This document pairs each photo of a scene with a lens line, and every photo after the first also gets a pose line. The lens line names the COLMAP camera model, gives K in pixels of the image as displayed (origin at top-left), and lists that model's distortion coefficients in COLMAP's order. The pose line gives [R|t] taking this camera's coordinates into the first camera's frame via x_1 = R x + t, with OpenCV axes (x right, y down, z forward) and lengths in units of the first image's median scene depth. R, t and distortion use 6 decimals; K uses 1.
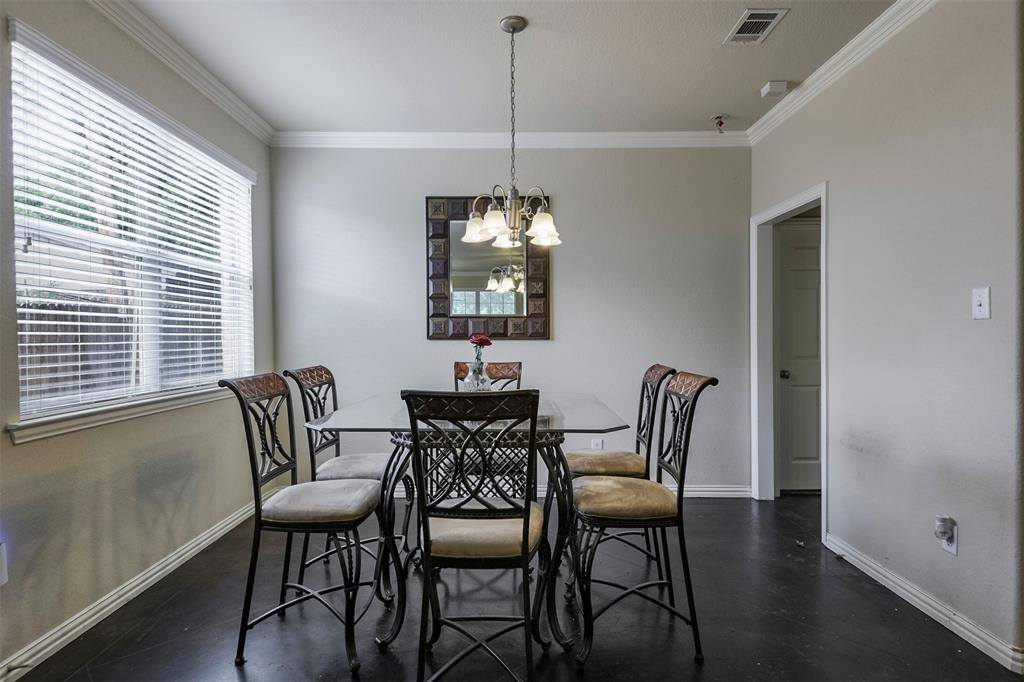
lens RADIAL K [[536.7, 0, 509.7], [0, 536.7, 340.0], [0, 0, 1]] dist [0.001621, -0.003393]
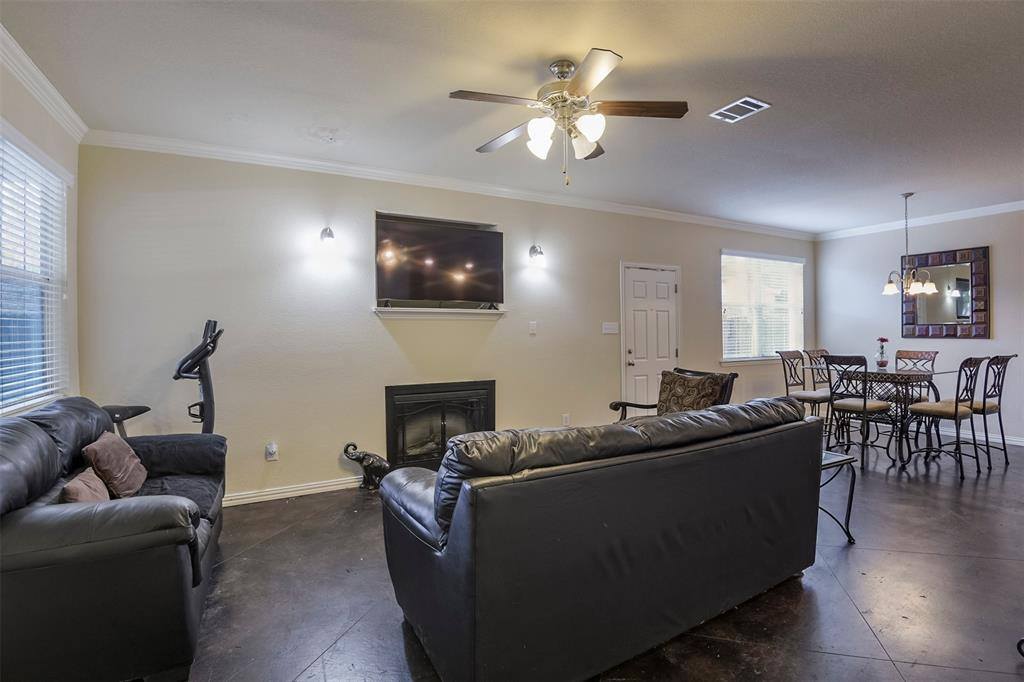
lens RADIAL K [[481.0, 0, 508.2], [0, 481.0, 336.9], [0, 0, 1]] dist [-0.048309, -0.000640]
pose [[0.455641, 0.009430, -0.890114, 0.660157], [-0.000154, 0.999945, 0.010515, -0.020978], [0.890164, -0.004654, 0.455617, -0.905128]]
